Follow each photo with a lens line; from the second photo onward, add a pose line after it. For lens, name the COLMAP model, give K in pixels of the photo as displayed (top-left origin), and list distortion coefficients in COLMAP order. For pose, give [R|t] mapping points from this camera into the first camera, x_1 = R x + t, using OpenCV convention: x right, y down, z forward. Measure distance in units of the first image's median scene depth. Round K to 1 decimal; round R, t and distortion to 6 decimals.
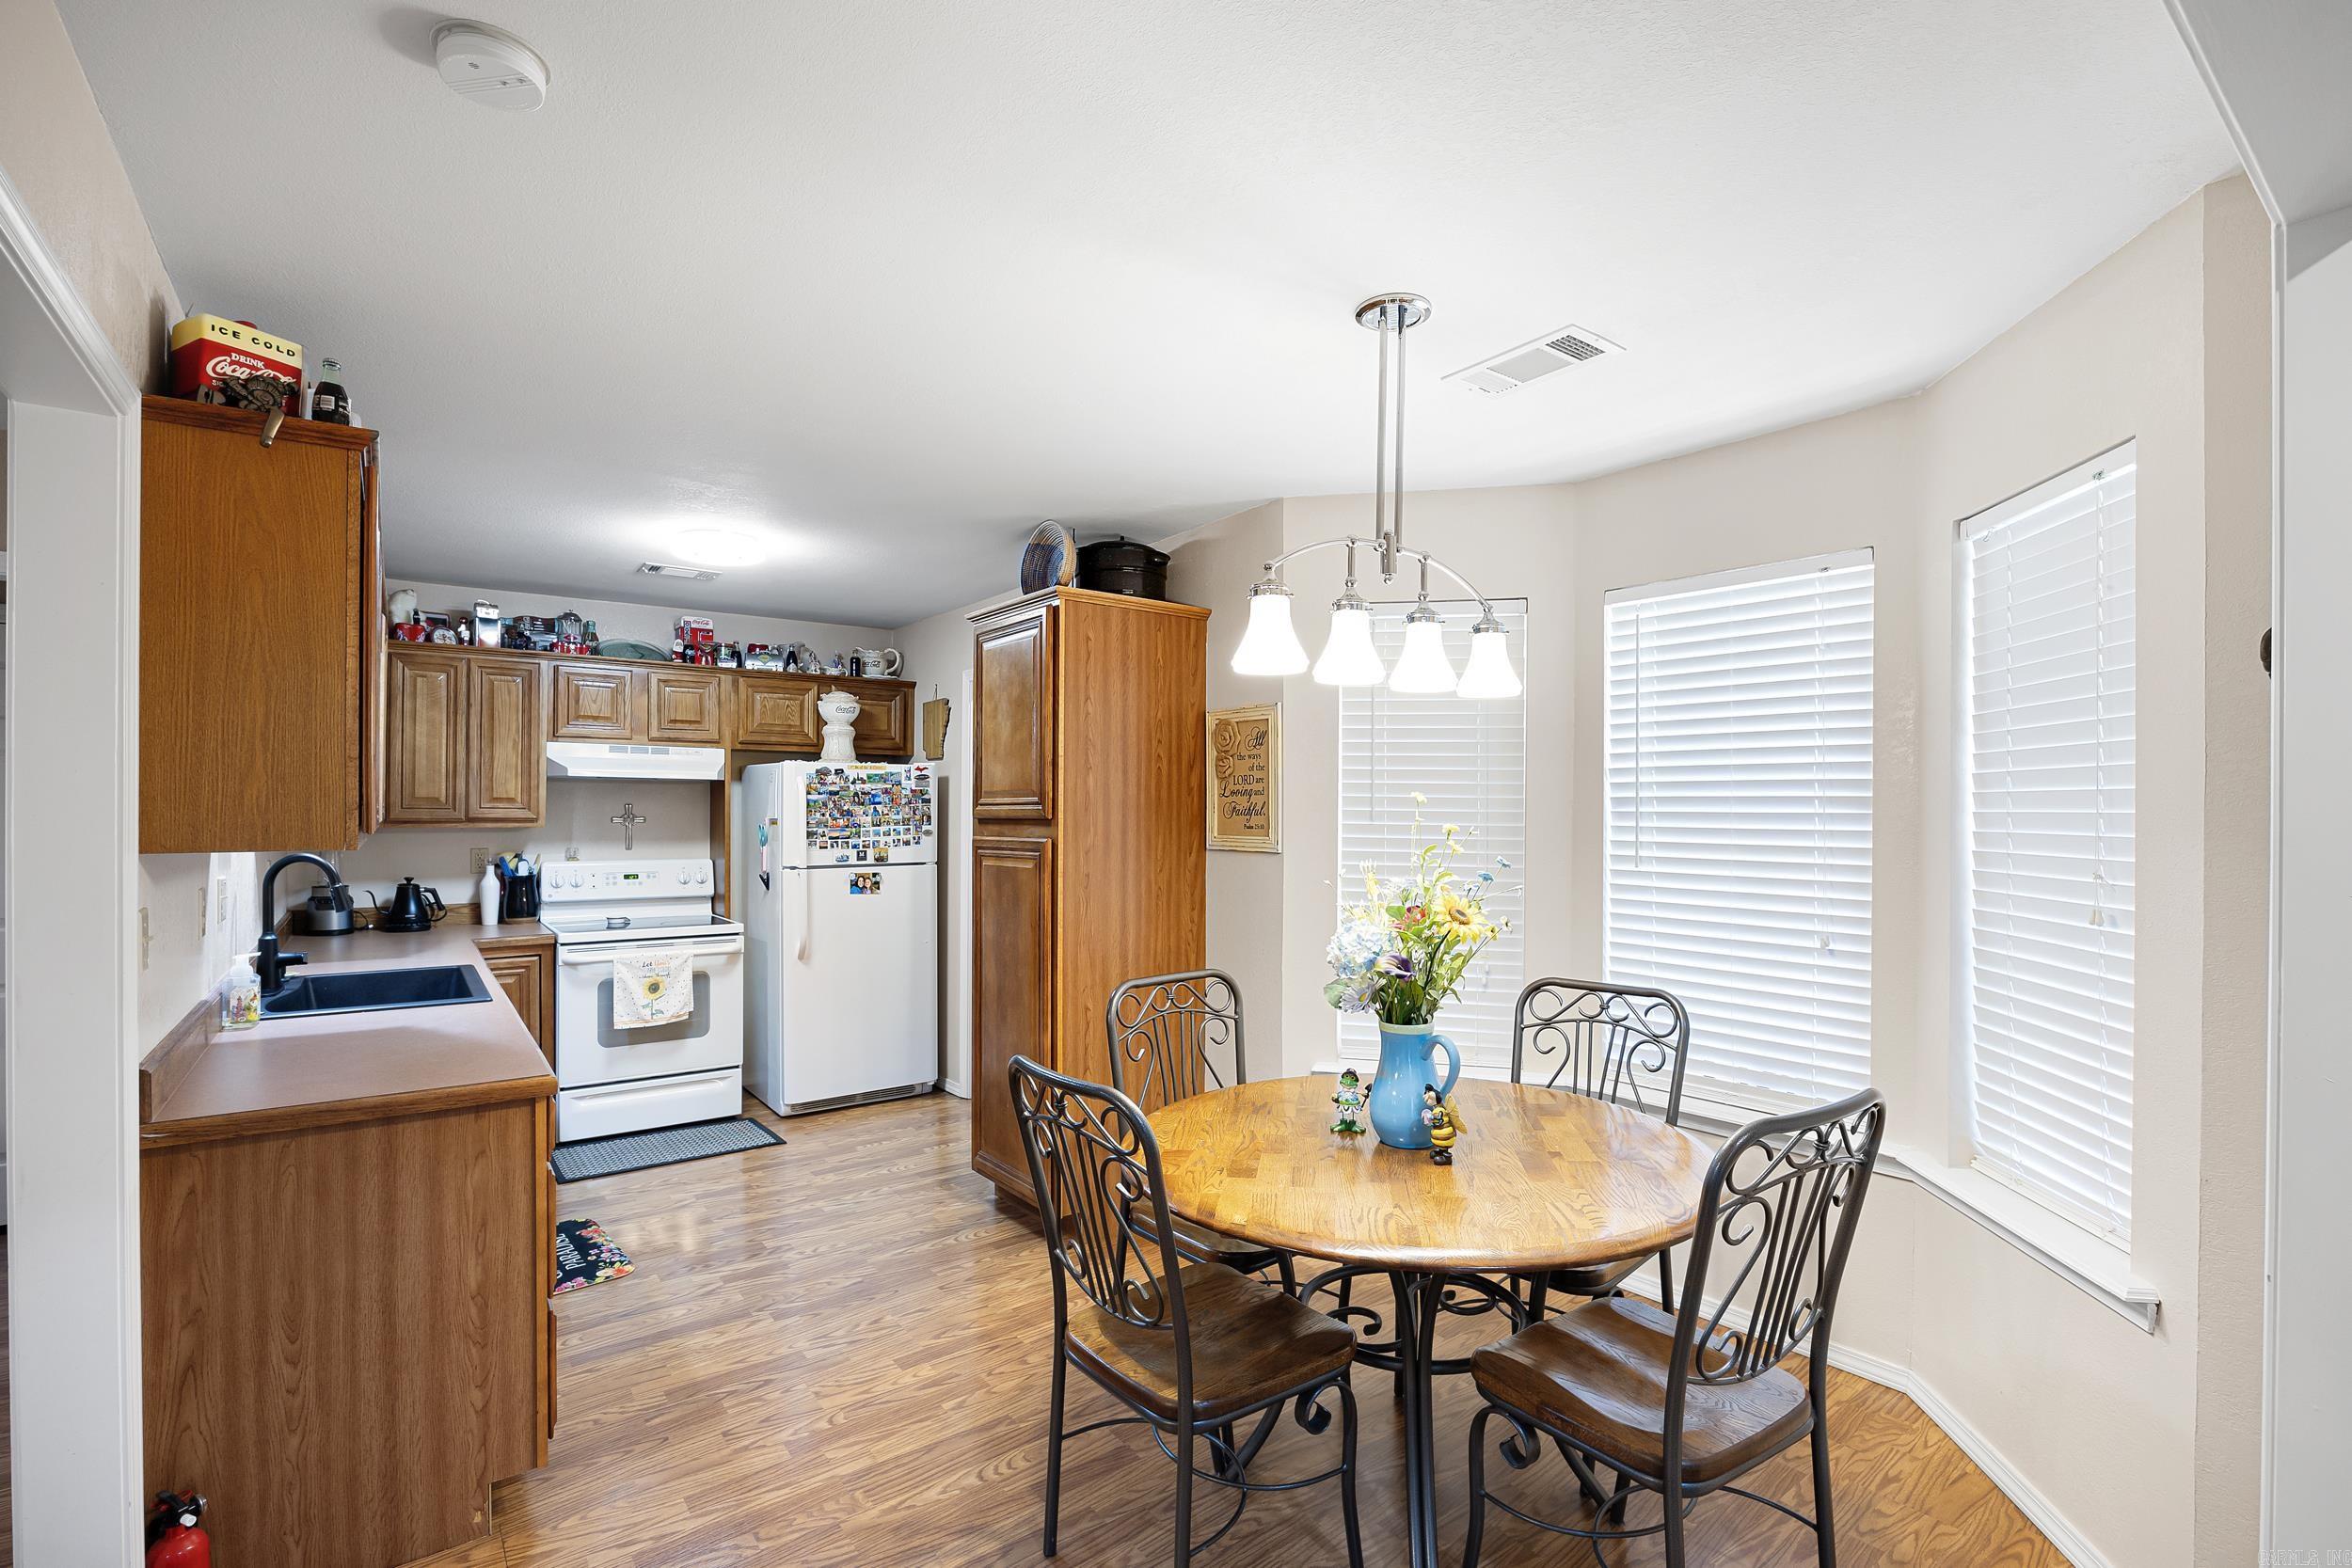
lens RADIAL K [[1086.7, 0, 1177.1], [0, 1086.7, 799.4], [0, 0, 1]] dist [-0.010842, 0.000140]
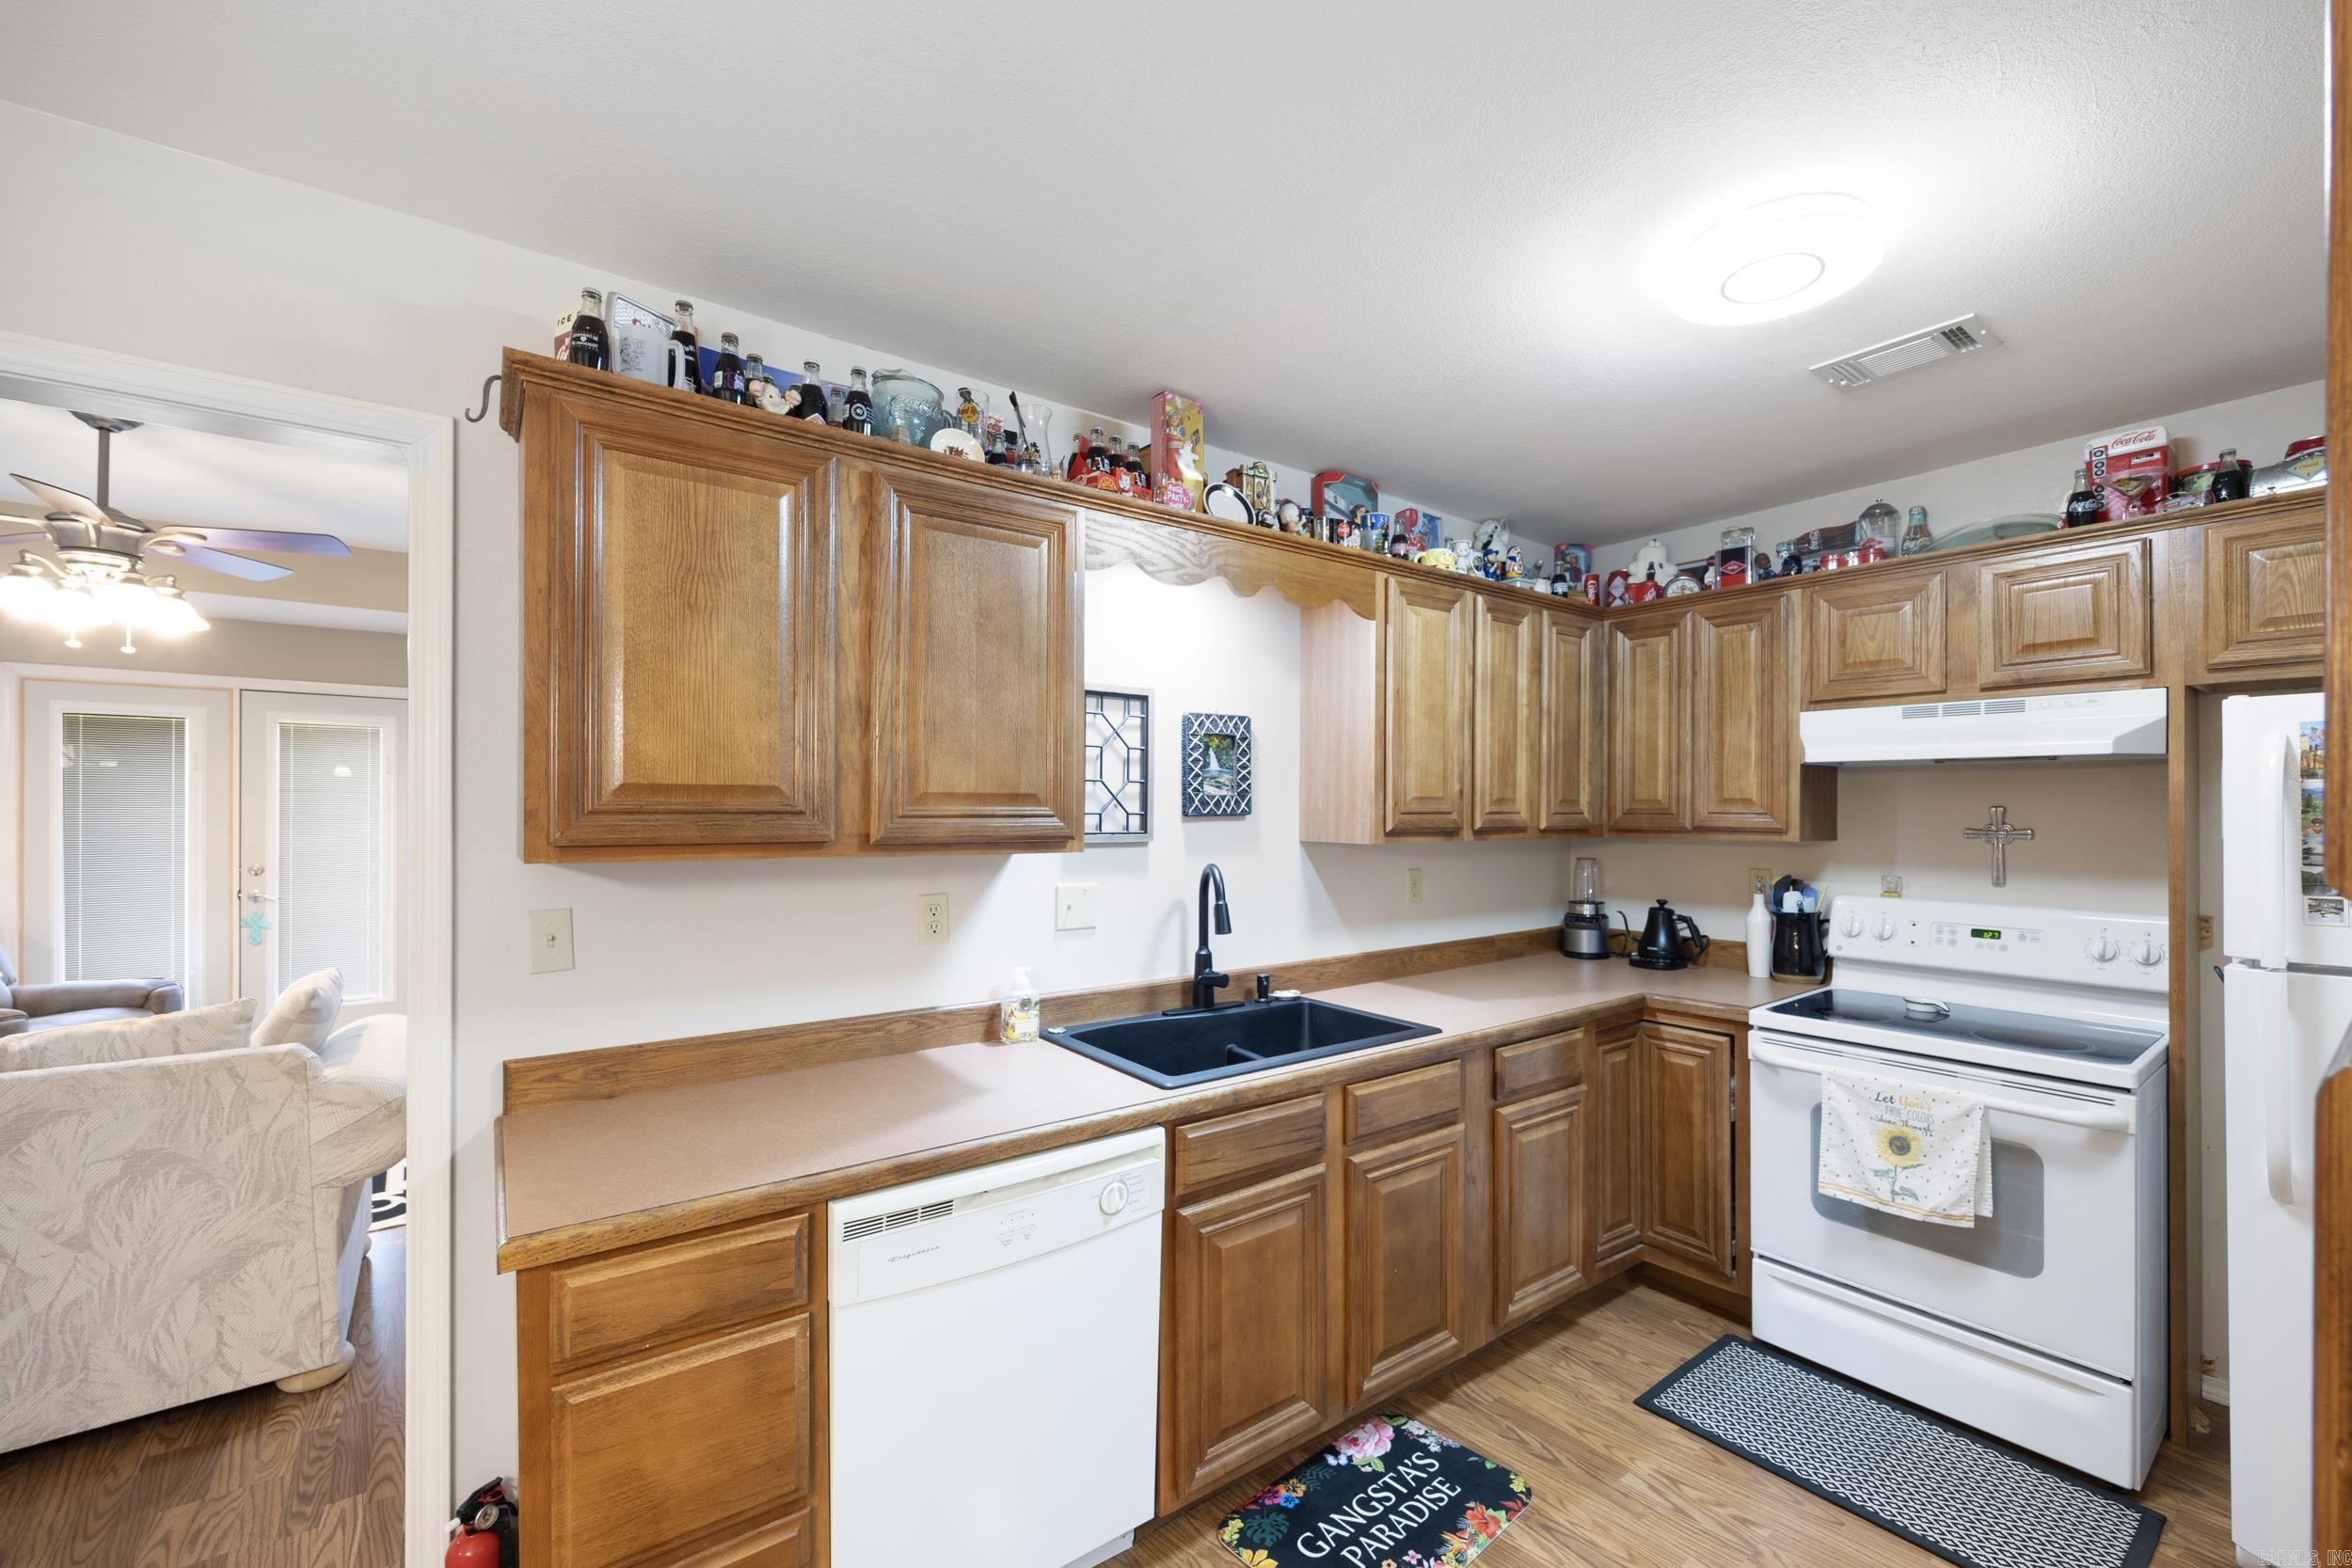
lens RADIAL K [[962.9, 0, 1220.4], [0, 962.9, 800.1], [0, 0, 1]] dist [0.001323, 0.000162]
pose [[0.015880, -0.013206, -0.999787, -0.003854], [0.005059, 0.999901, -0.013127, 0.006115], [0.999861, -0.004849, 0.015946, 0.644156]]
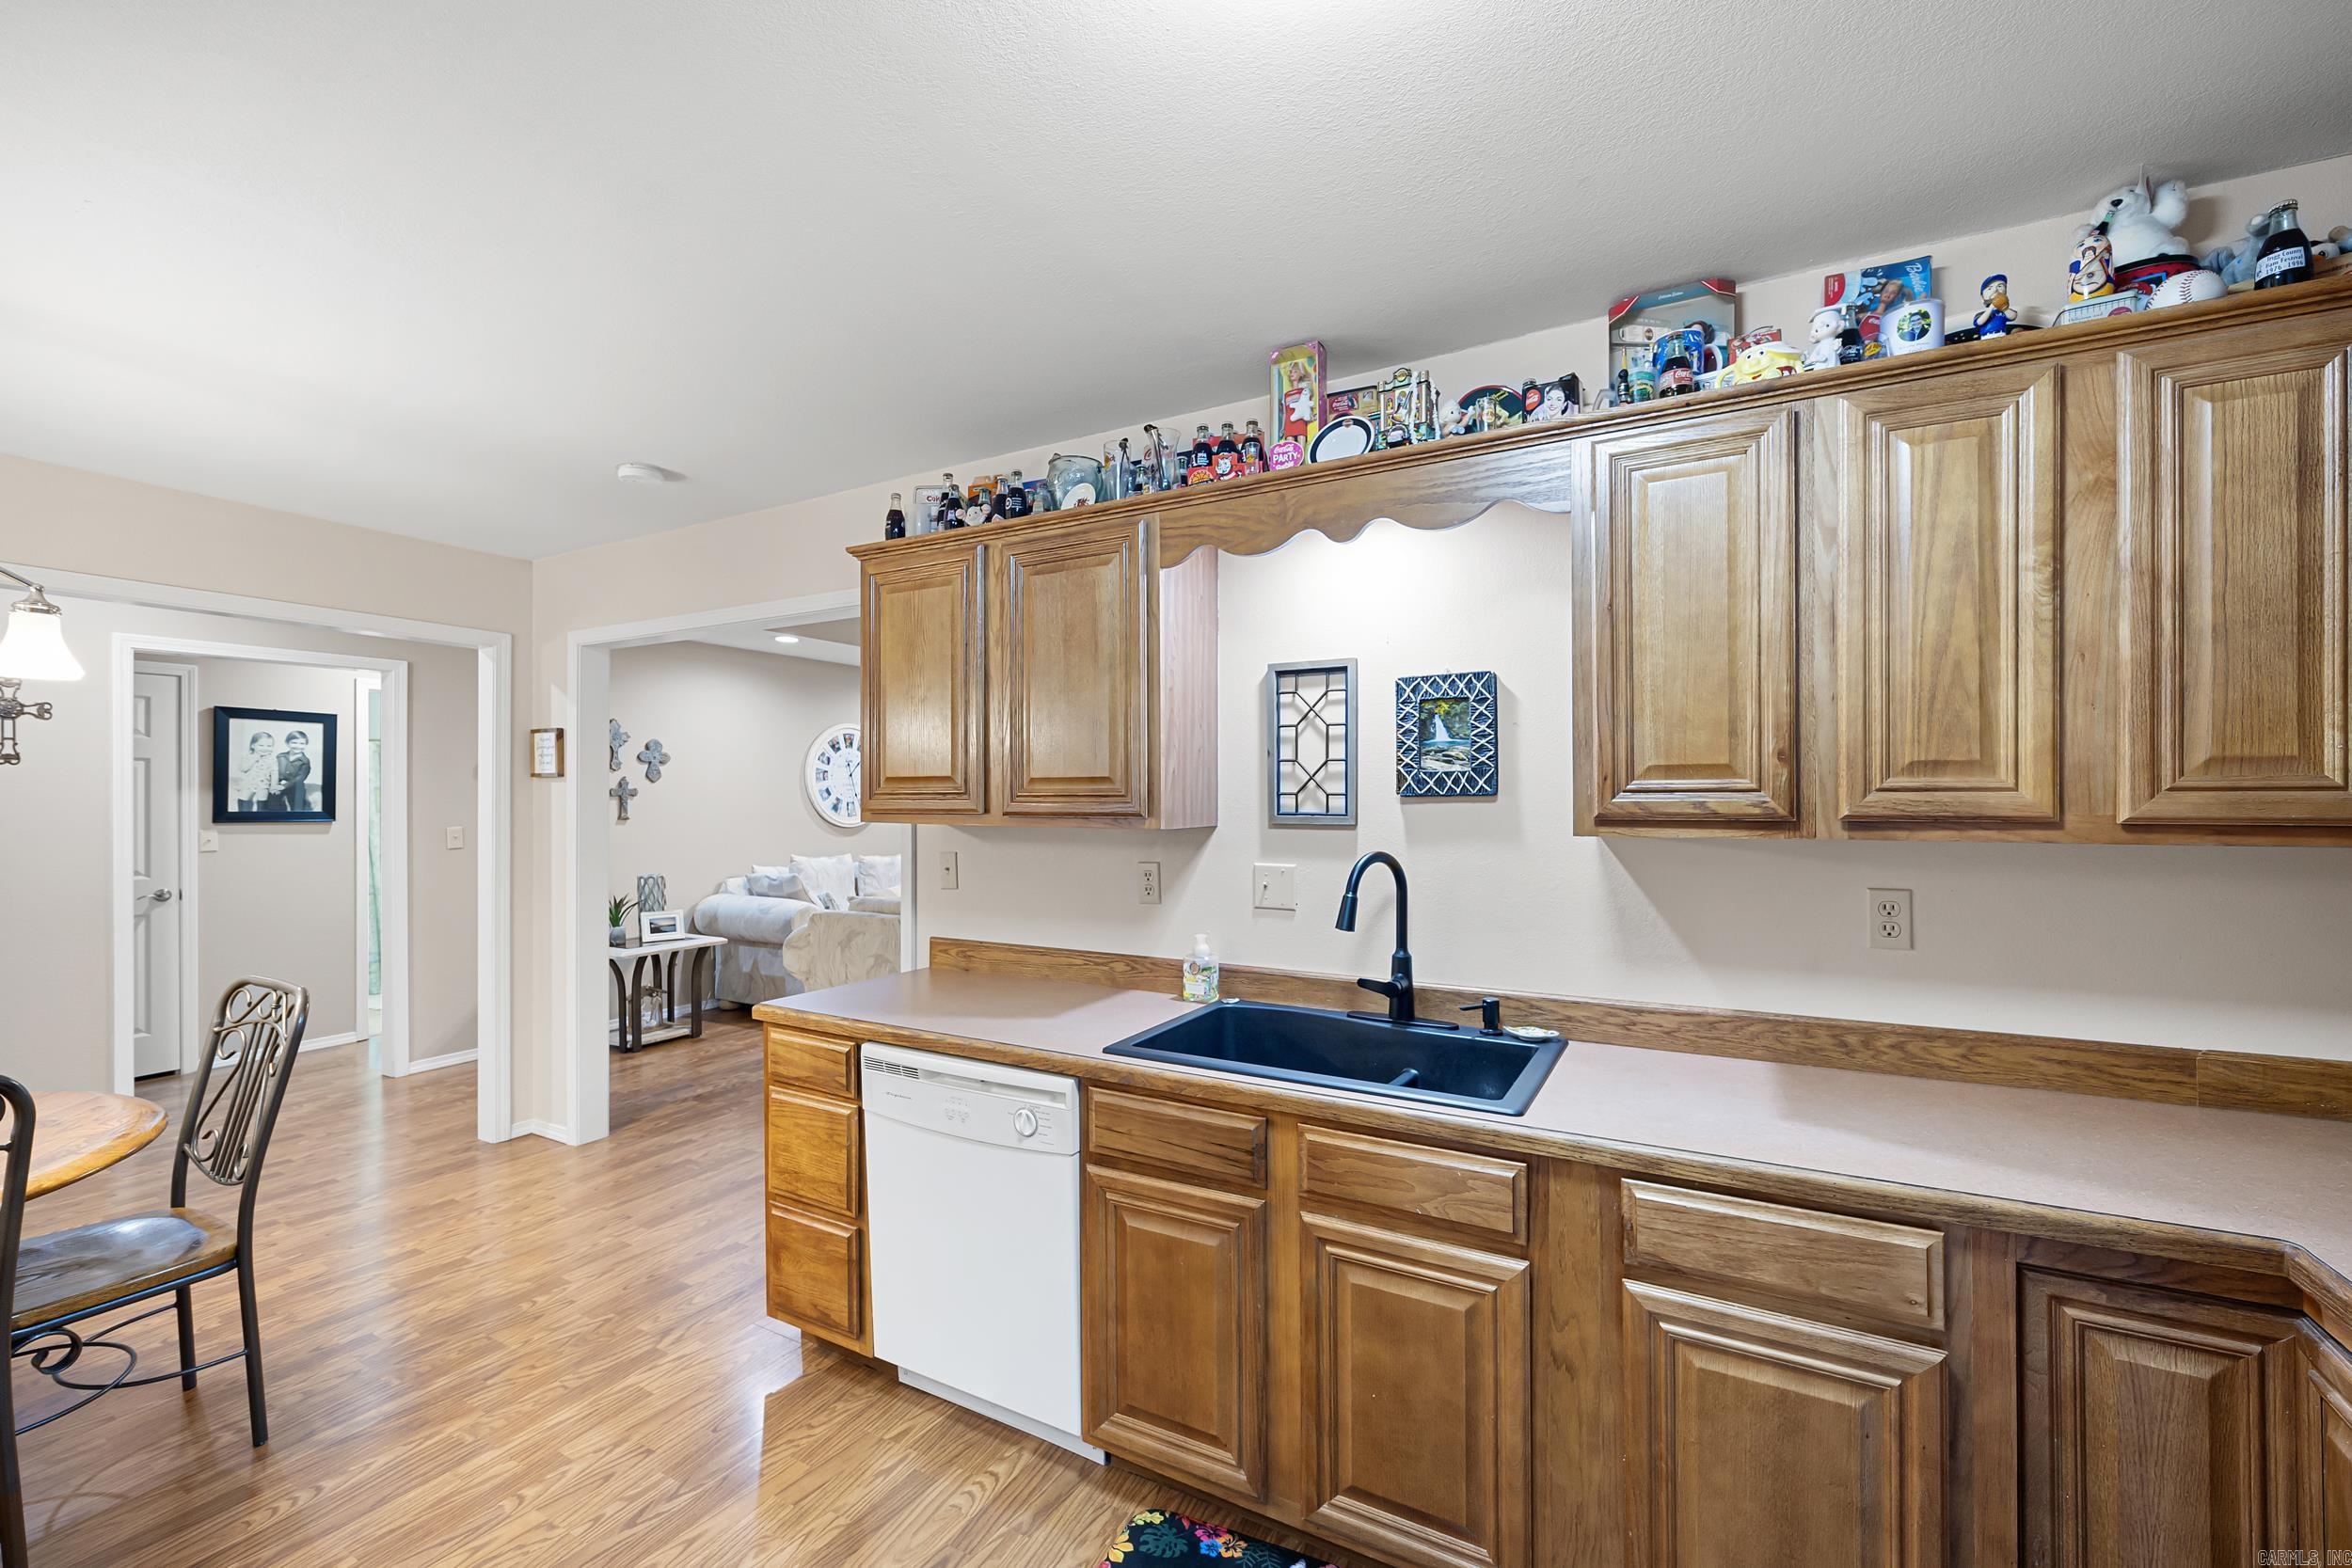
lens RADIAL K [[972.9, 0, 1176.0], [0, 972.9, 784.0], [0, 0, 1]] dist [-0.000657, 0.000067]
pose [[-0.914998, -0.005702, -0.403419, -0.257789], [0.002741, 0.999789, -0.020349, 0.011200], [0.403450, -0.019725, -0.914789, 1.032514]]
